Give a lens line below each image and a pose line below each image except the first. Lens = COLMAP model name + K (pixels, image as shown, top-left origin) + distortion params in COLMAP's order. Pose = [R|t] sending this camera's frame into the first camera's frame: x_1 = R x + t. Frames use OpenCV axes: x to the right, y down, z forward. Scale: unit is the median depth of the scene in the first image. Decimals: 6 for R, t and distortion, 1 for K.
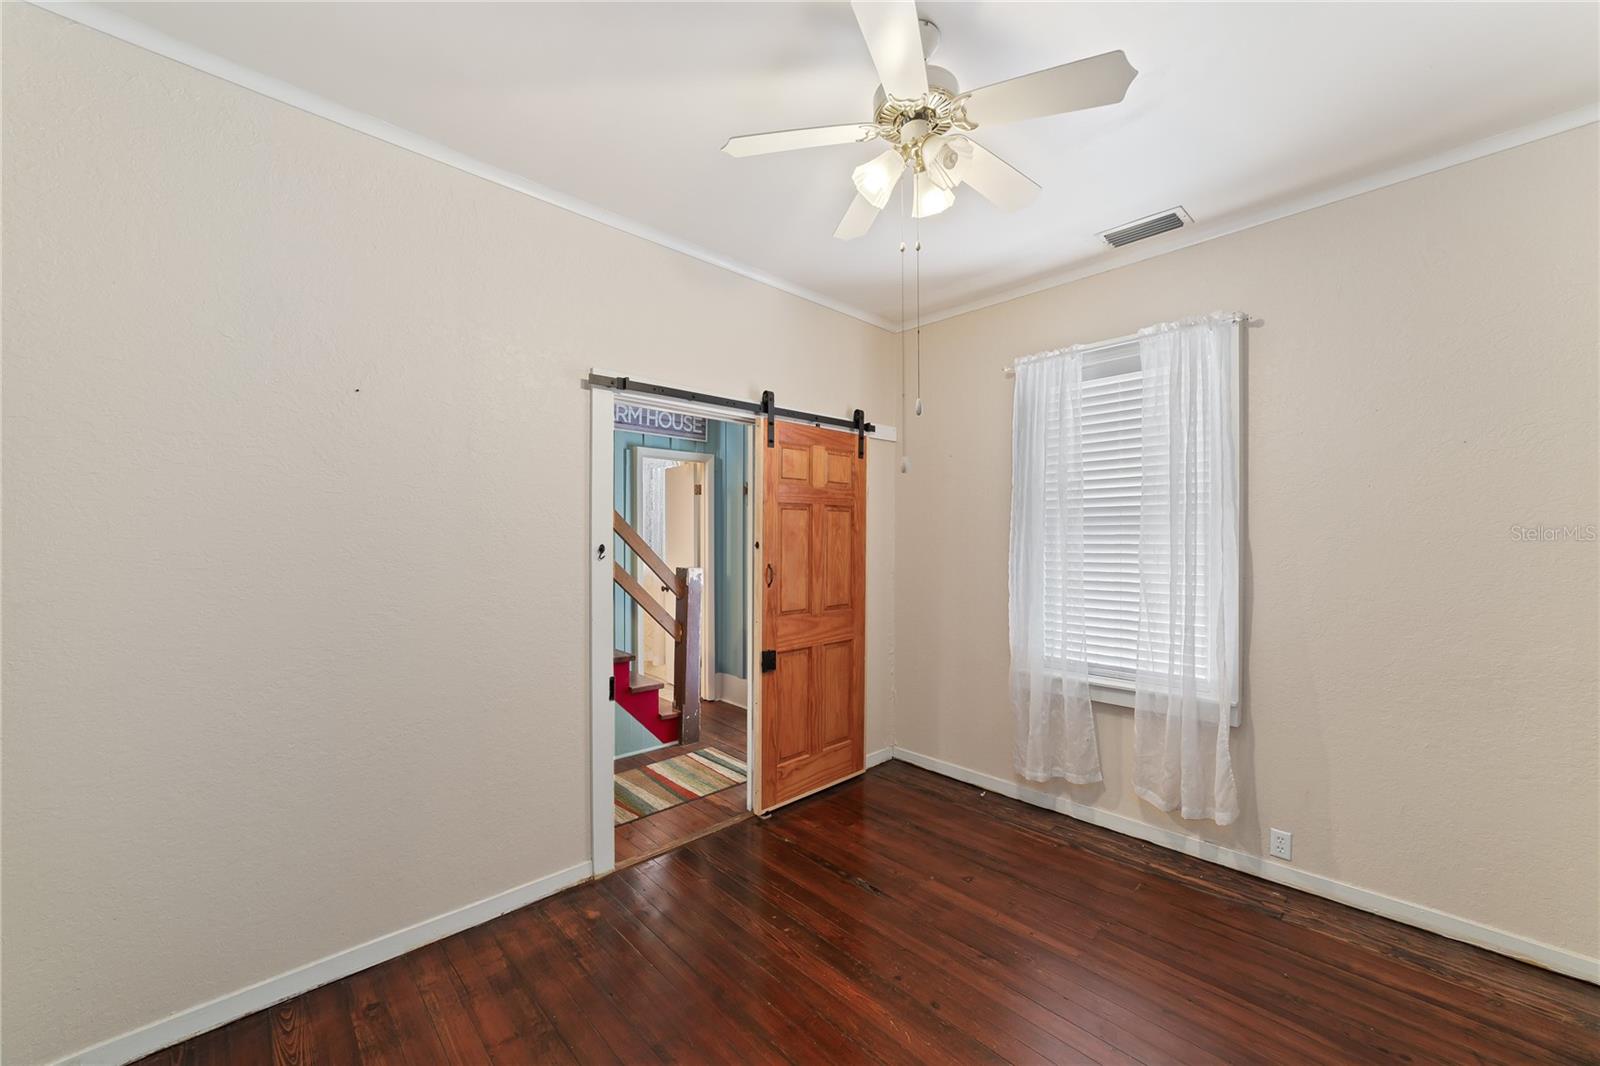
lens RADIAL K [[614.8, 0, 800.4], [0, 614.8, 540.0], [0, 0, 1]] dist [-0.028890, 0.008312]
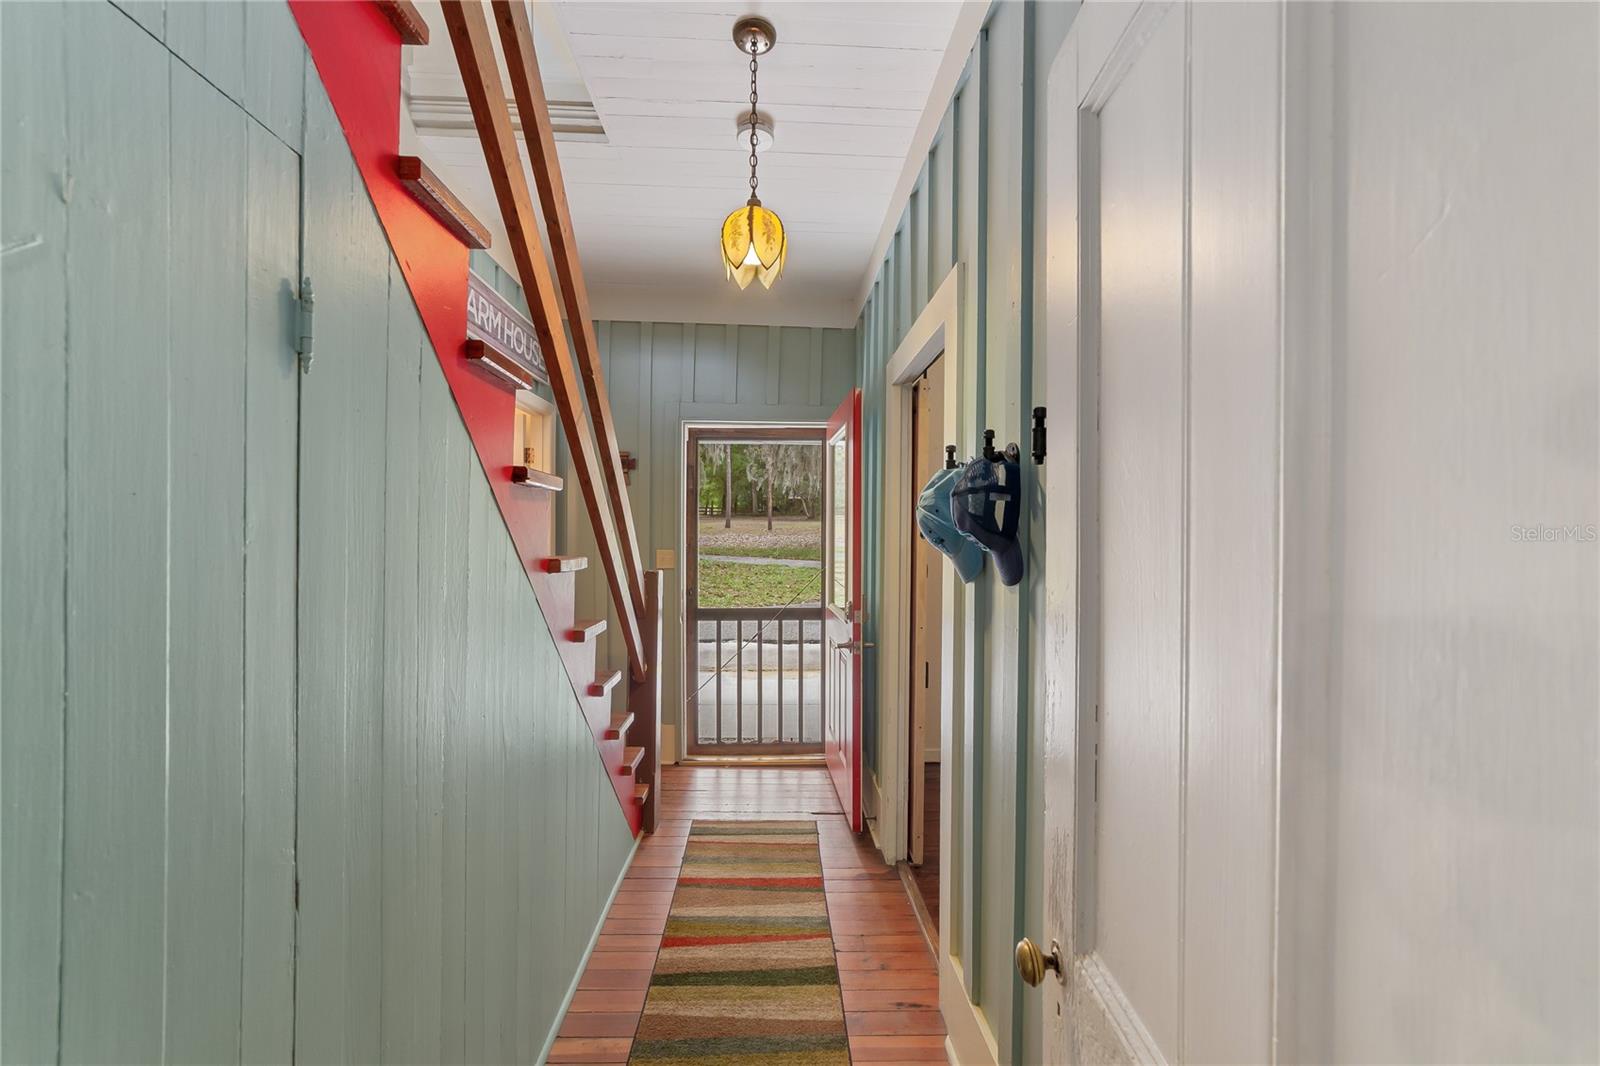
lens RADIAL K [[614.8, 0, 800.4], [0, 614.8, 540.0], [0, 0, 1]] dist [-0.028890, 0.008312]
pose [[0.655569, 0.002644, 0.755131, -0.568647], [-0.005580, 0.999984, 0.001343, 0.008422], [-0.755115, -0.005094, 0.655573, 0.413854]]
